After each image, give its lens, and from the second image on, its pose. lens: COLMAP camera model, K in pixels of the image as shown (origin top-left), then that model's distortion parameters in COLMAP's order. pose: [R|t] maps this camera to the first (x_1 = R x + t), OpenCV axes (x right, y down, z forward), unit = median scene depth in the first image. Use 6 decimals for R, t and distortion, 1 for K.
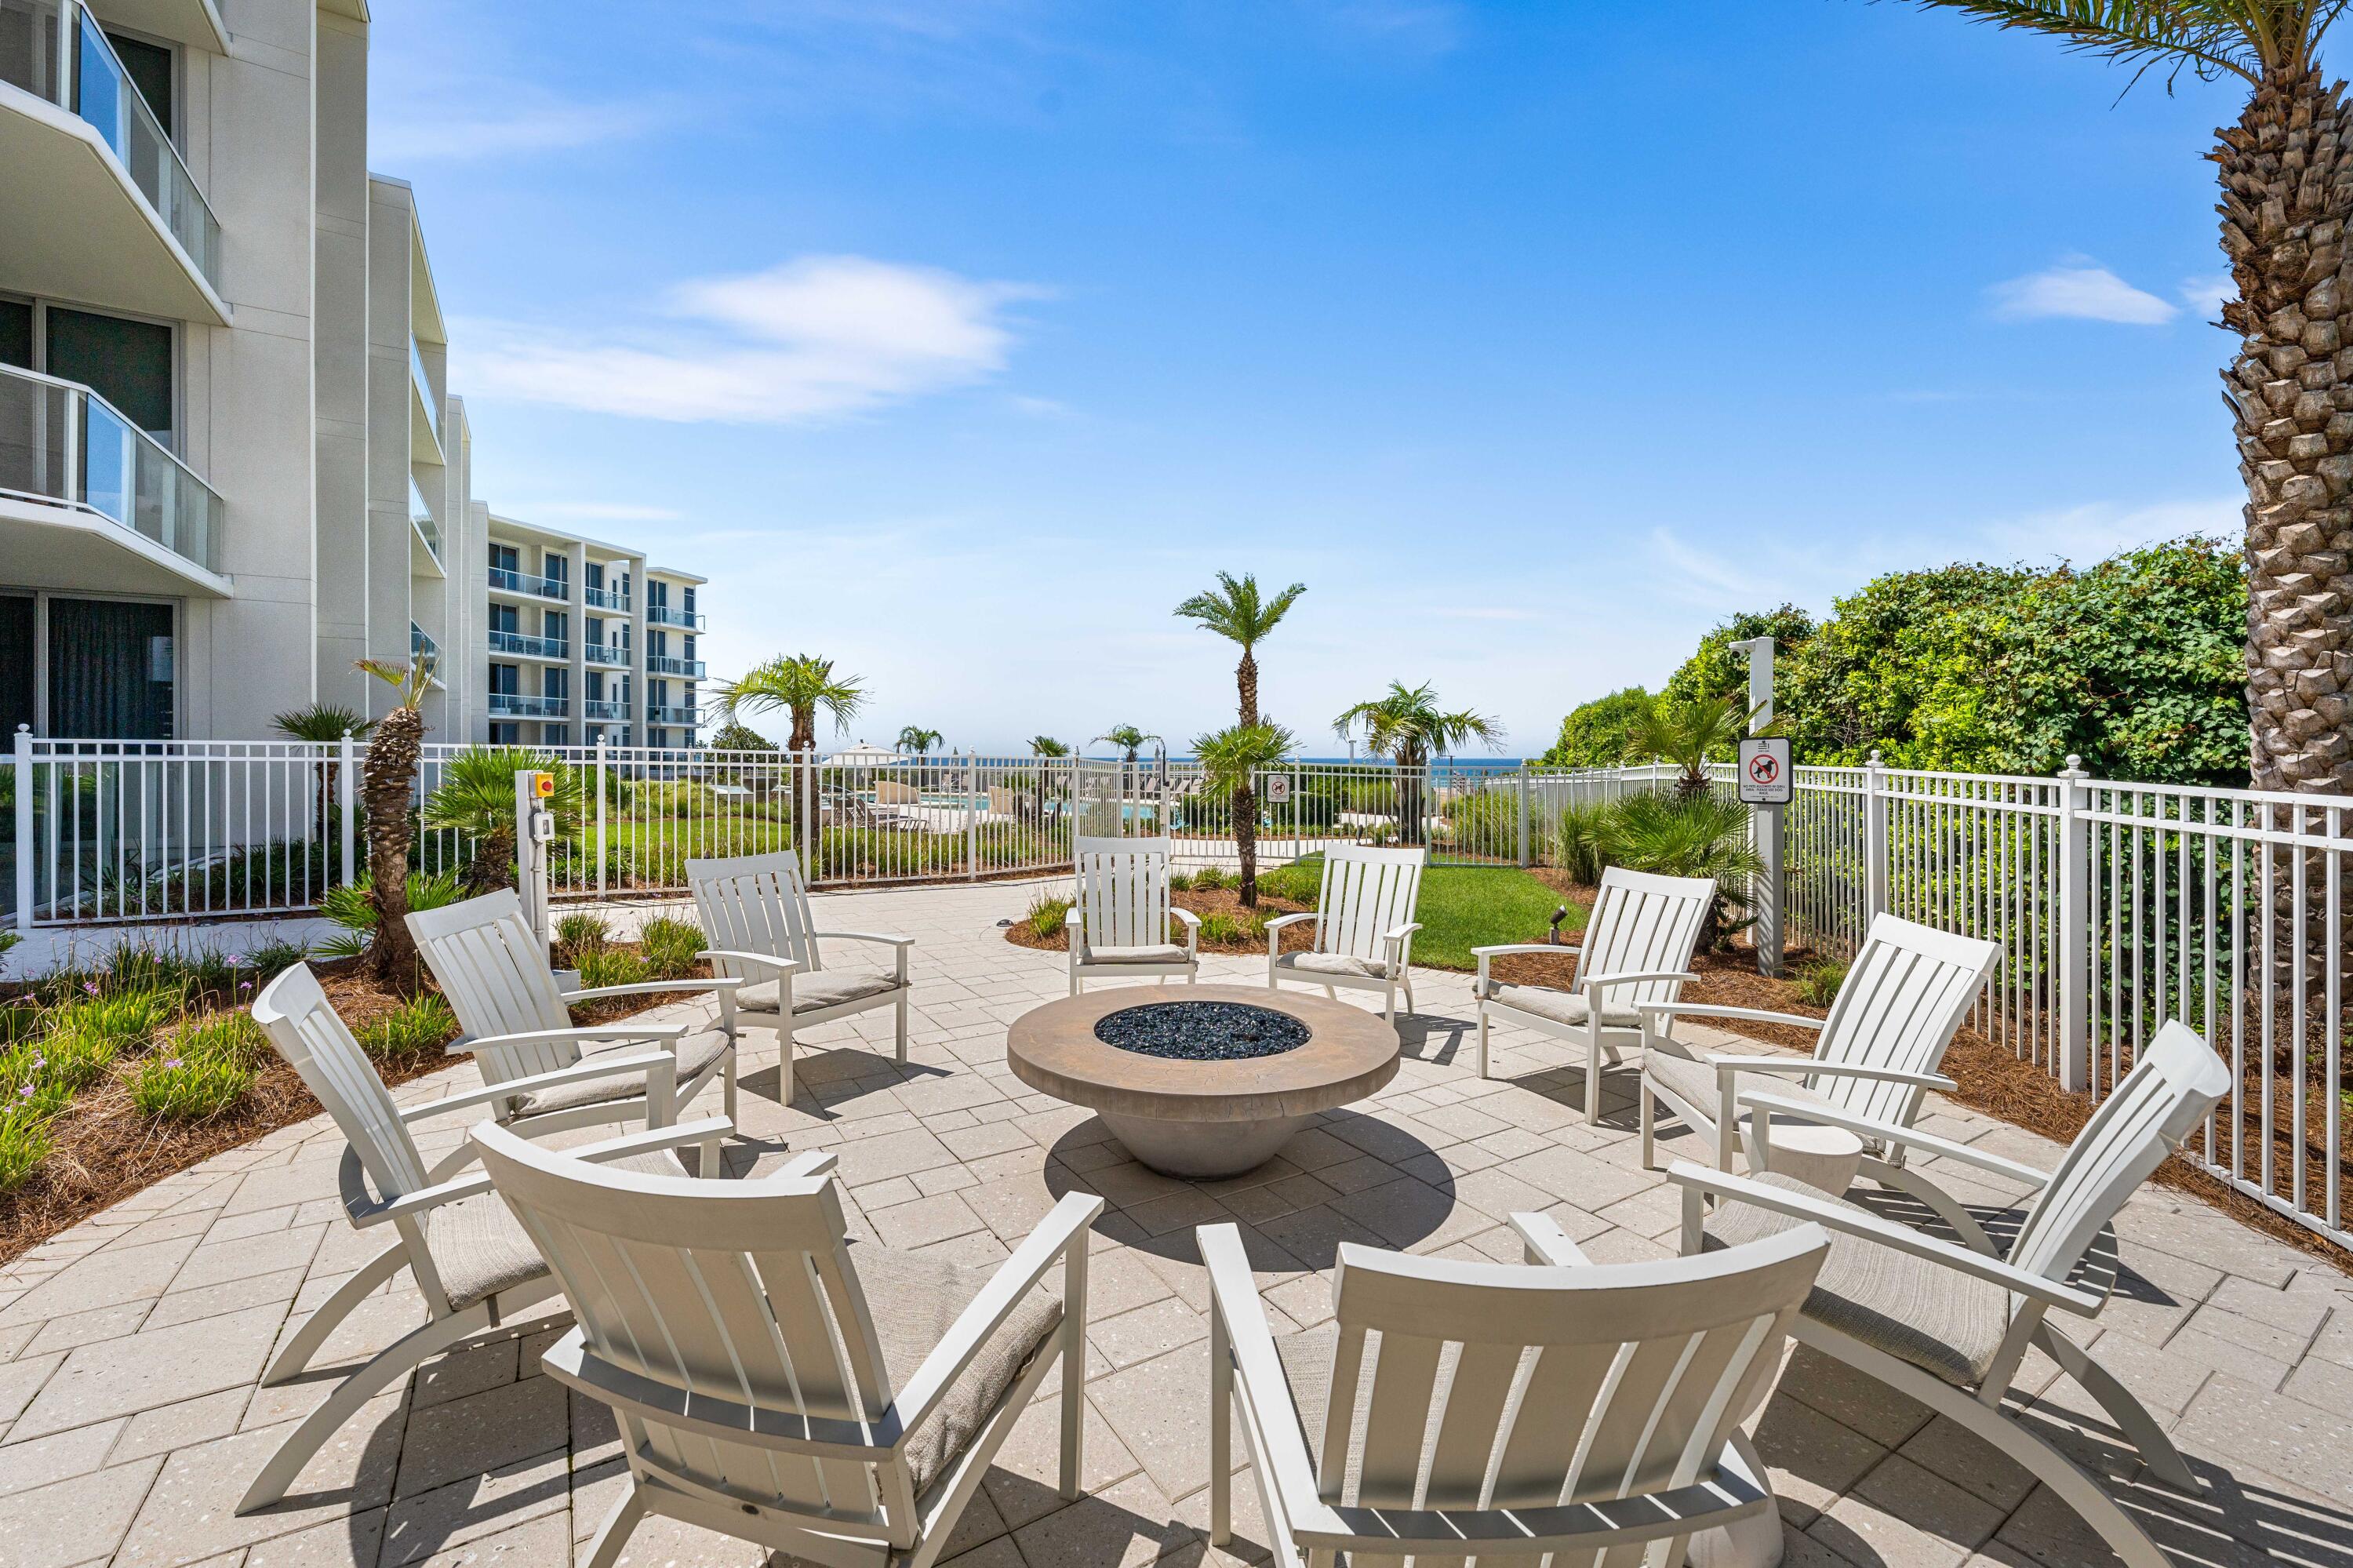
lens RADIAL K [[965.9, 0, 1176.5], [0, 965.9, 784.0], [0, 0, 1]] dist [-0.000707, -0.000293]
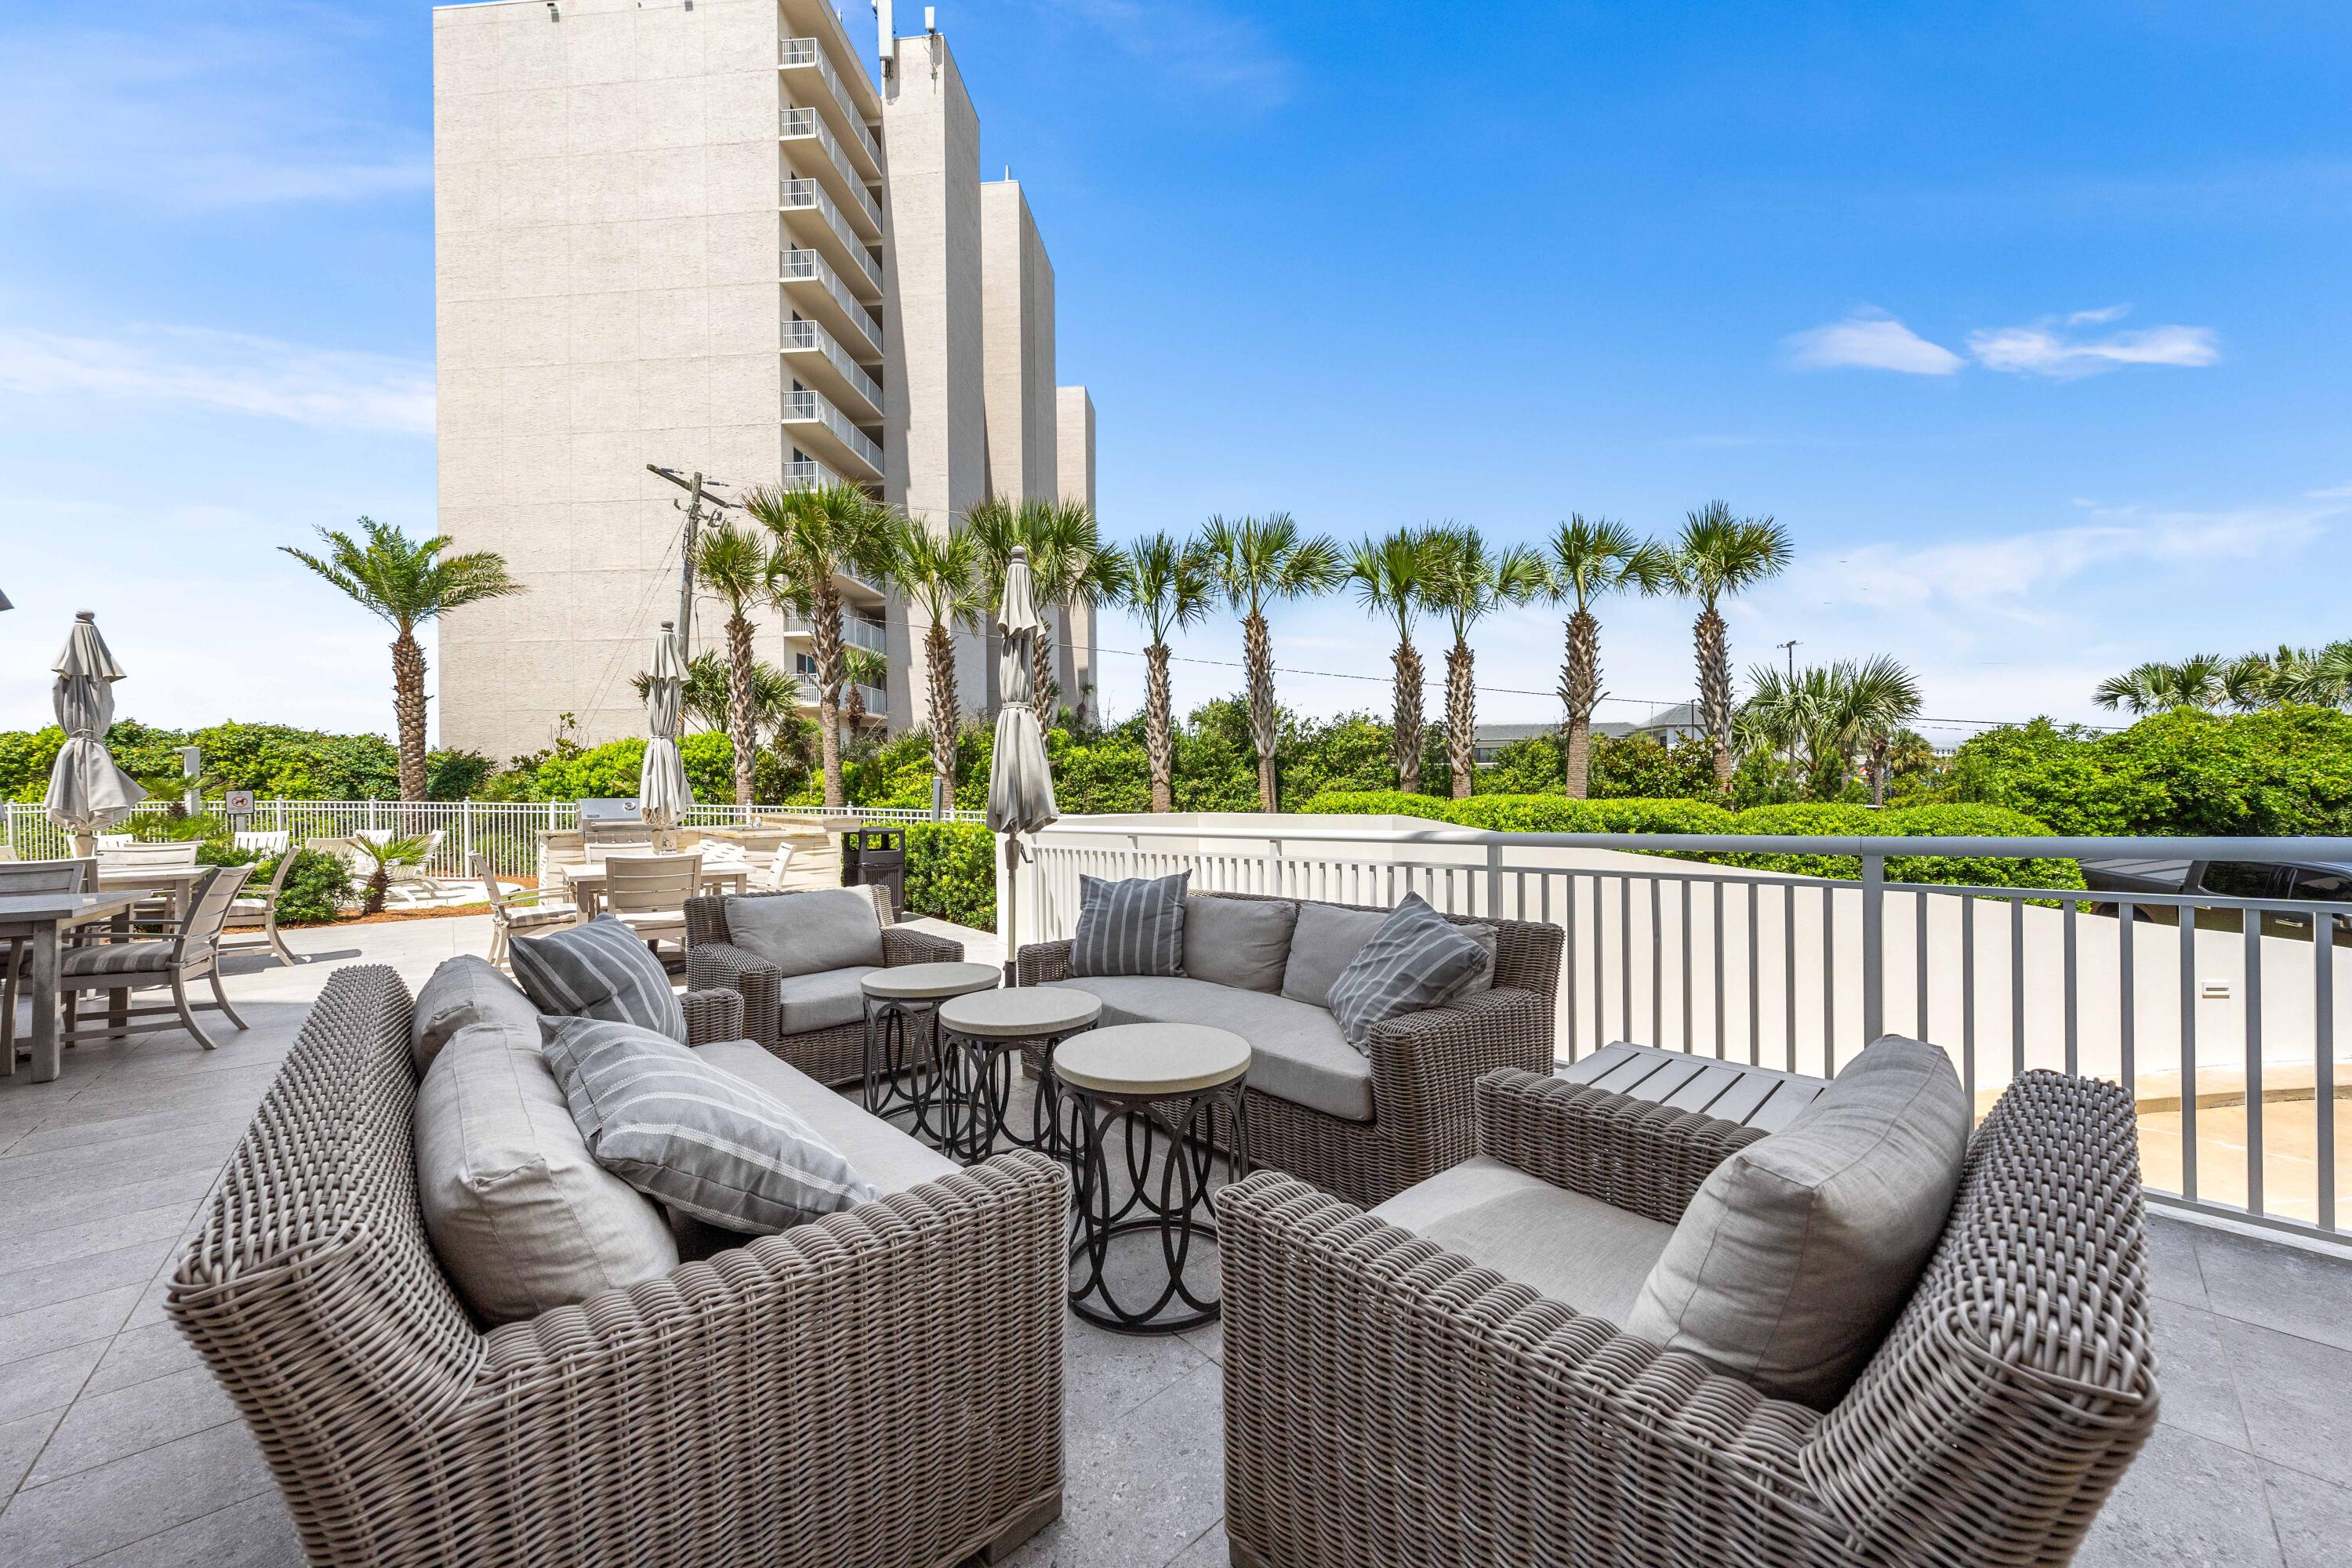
lens RADIAL K [[804.4, 0, 1176.0], [0, 804.4, 784.0], [0, 0, 1]] dist [-0.001214, -0.000067]
pose [[-0.166061, 0.007407, 0.986088, -2.411801], [0.036566, 0.999330, -0.001349, 0.039184], [-0.985437, 0.035833, -0.166221, -1.440920]]
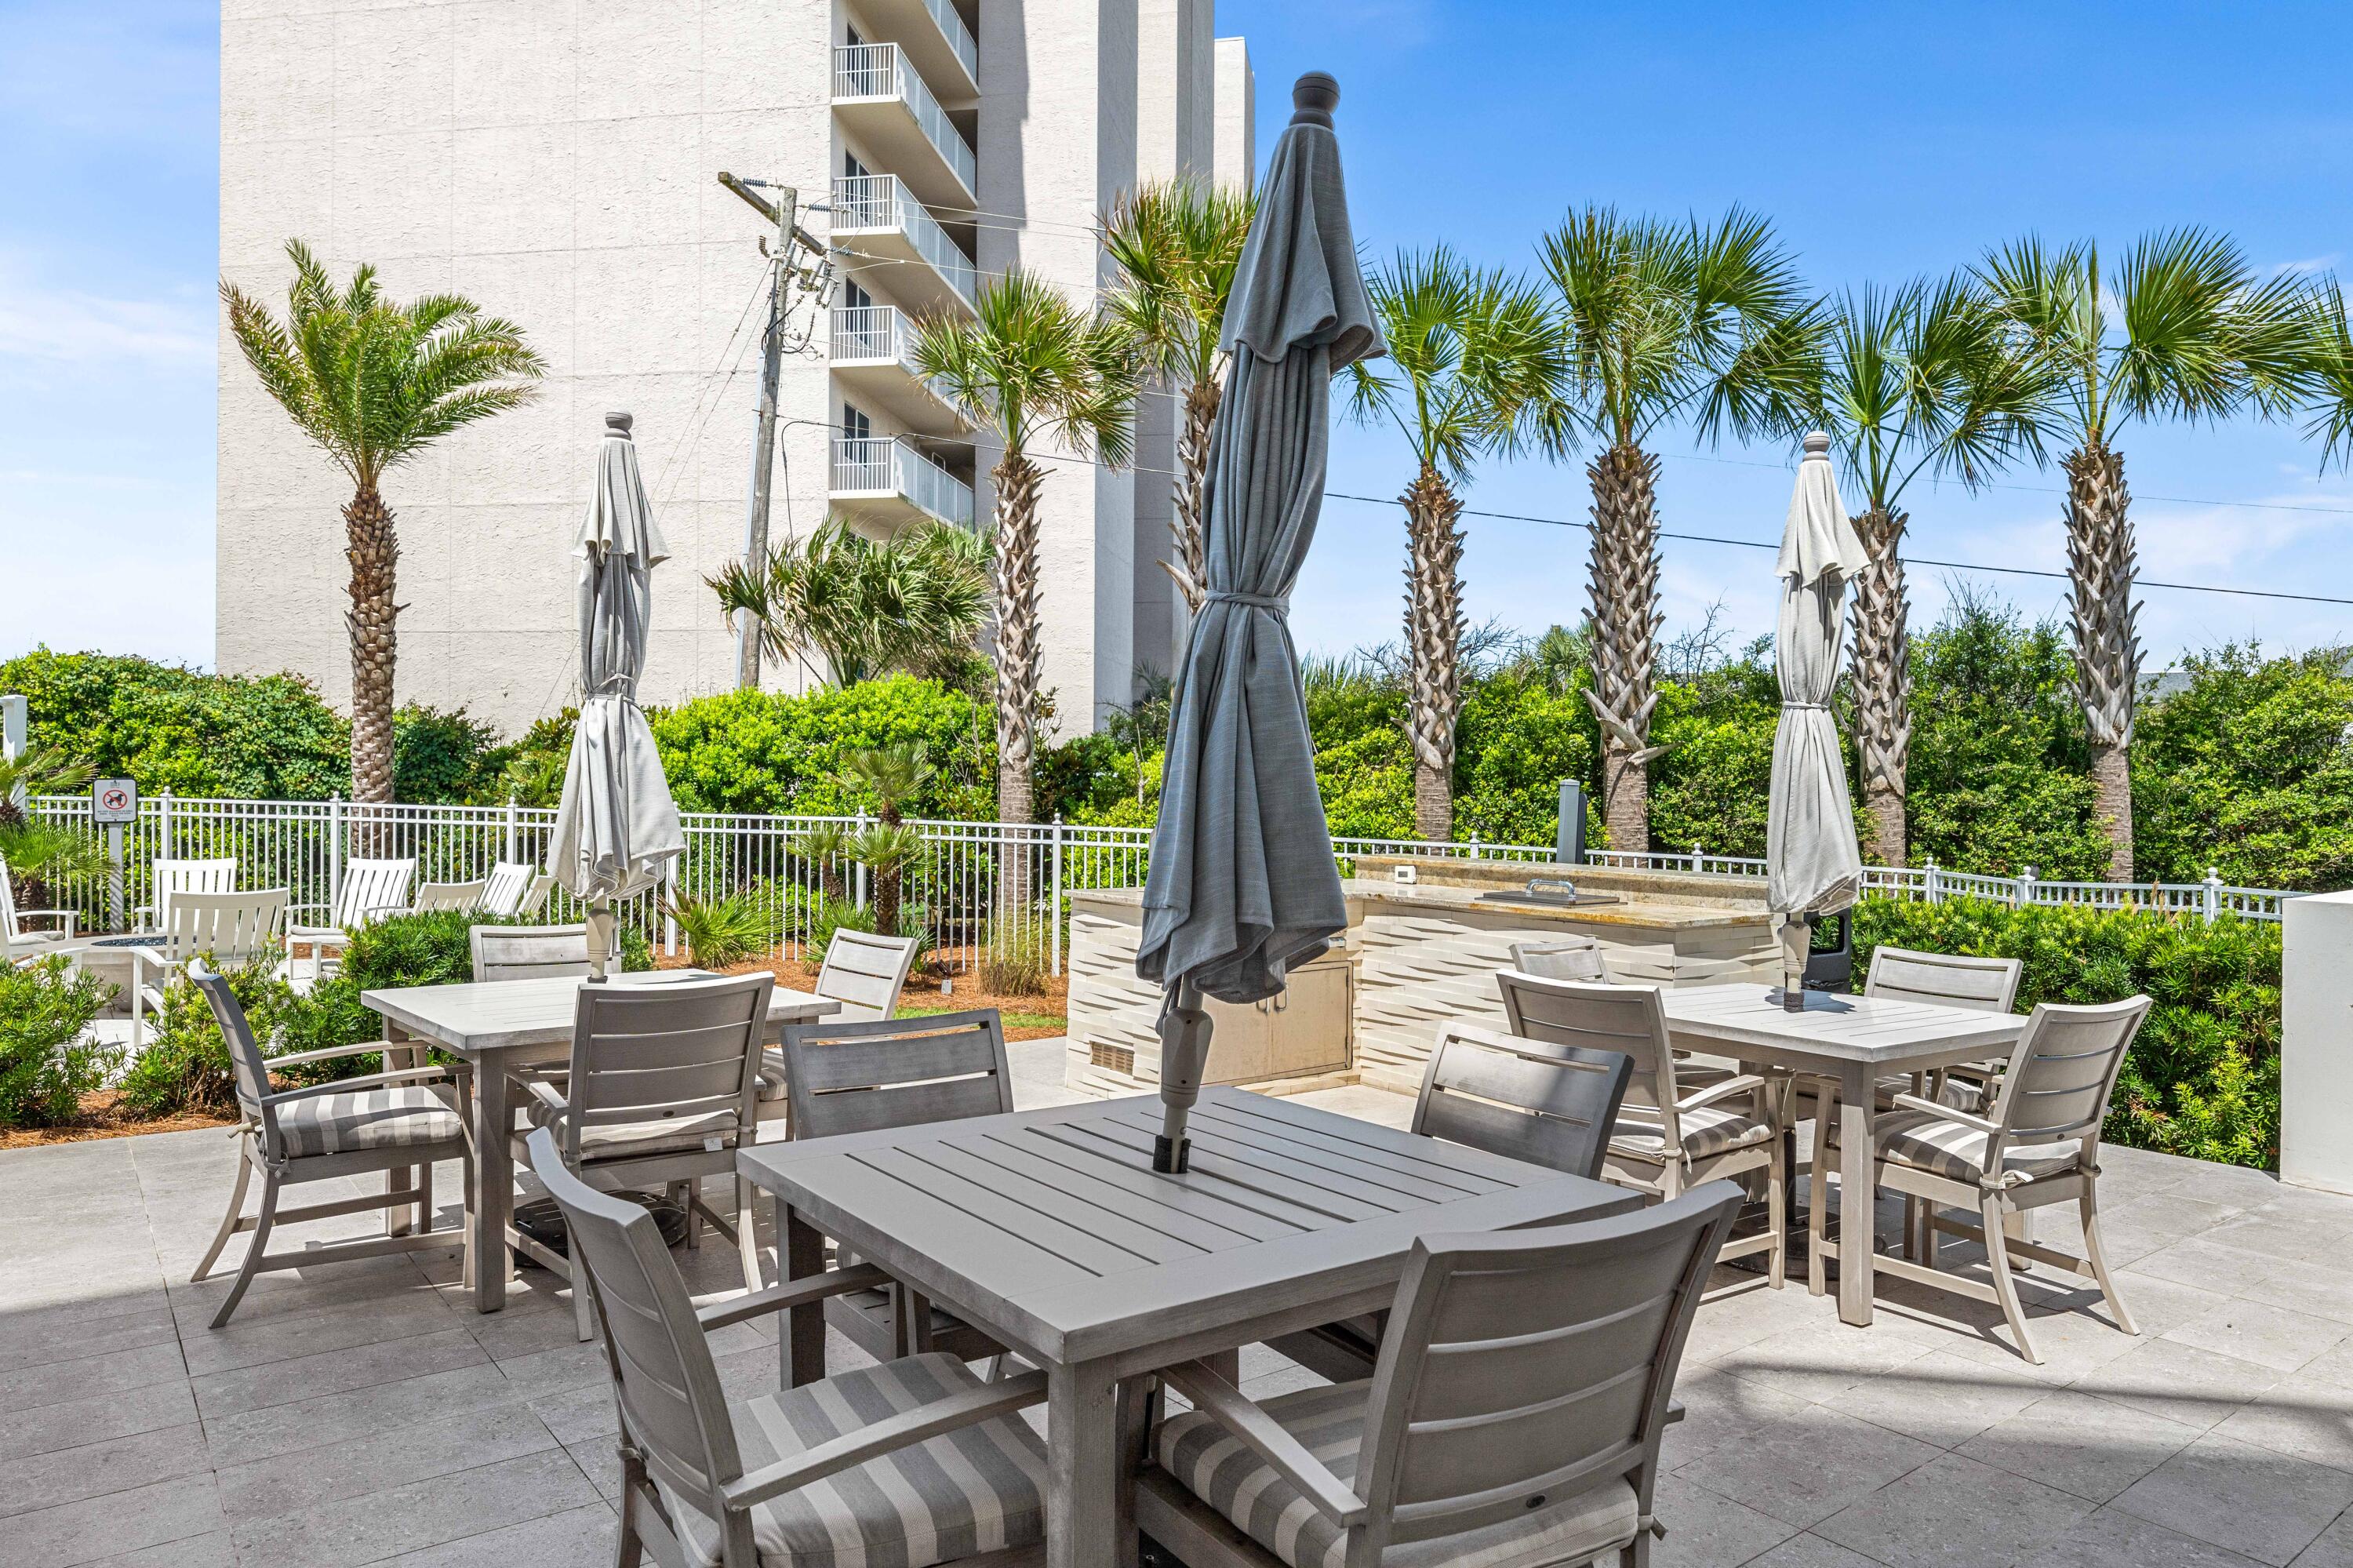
lens RADIAL K [[1454.5, 0, 1176.5], [0, 1454.5, 784.0], [0, 0, 1]] dist [0.003128, -0.000392]
pose [[-0.090665, -0.001754, 0.995880, -2.022219], [0.019338, 0.999807, 0.003521, -0.018201], [-0.995694, 0.019578, -0.090614, -0.474463]]
